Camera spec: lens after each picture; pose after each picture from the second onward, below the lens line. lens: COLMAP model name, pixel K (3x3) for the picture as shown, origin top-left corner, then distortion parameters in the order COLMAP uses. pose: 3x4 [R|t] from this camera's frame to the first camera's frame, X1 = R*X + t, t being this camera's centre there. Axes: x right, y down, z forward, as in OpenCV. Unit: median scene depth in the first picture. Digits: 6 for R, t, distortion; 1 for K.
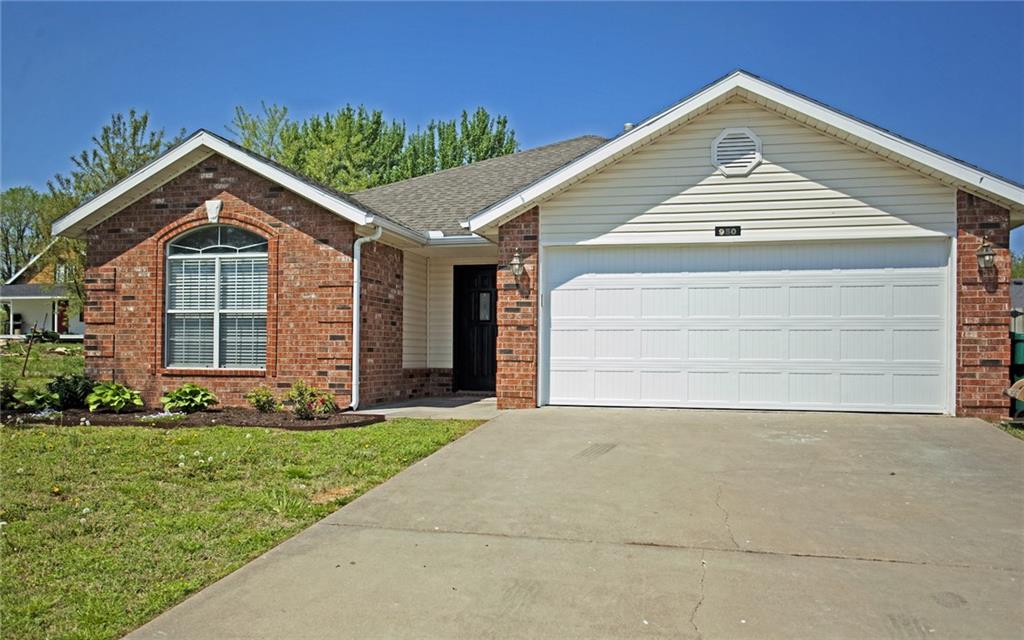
lens RADIAL K [[879.1, 0, 513.7], [0, 879.1, 345.1], [0, 0, 1]] dist [0.007777, 0.002088]
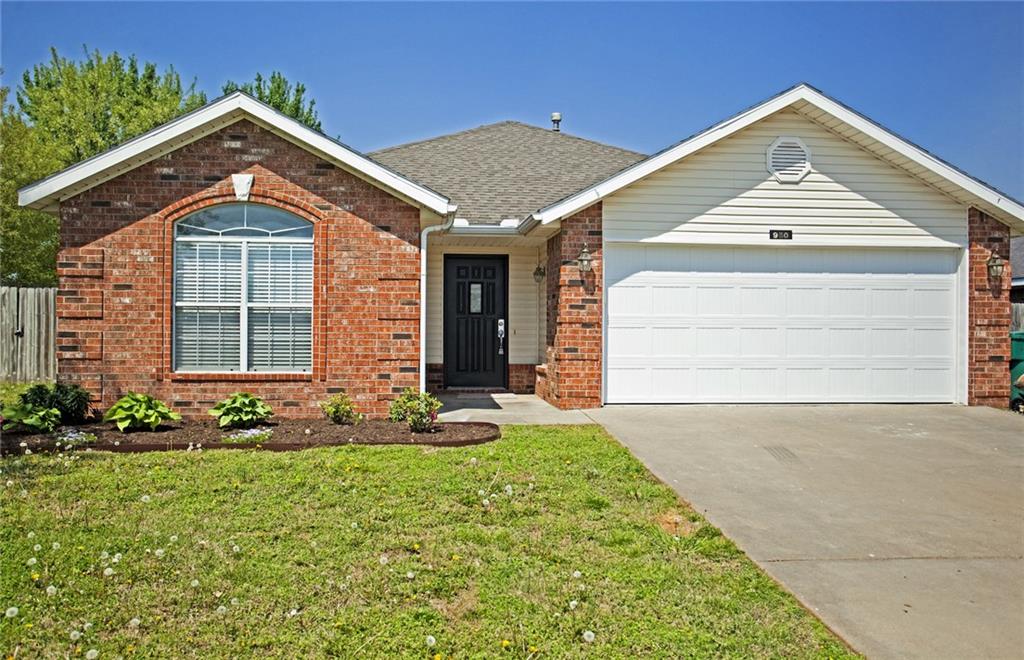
lens RADIAL K [[878.0, 0, 511.7], [0, 878.0, 329.4], [0, 0, 1]] dist [0.001261, 0.020740]
pose [[0.938984, -0.000991, 0.343959, -0.401536], [-0.002766, 0.999942, 0.010430, -0.025150], [-0.343950, -0.010745, 0.938927, 0.116854]]
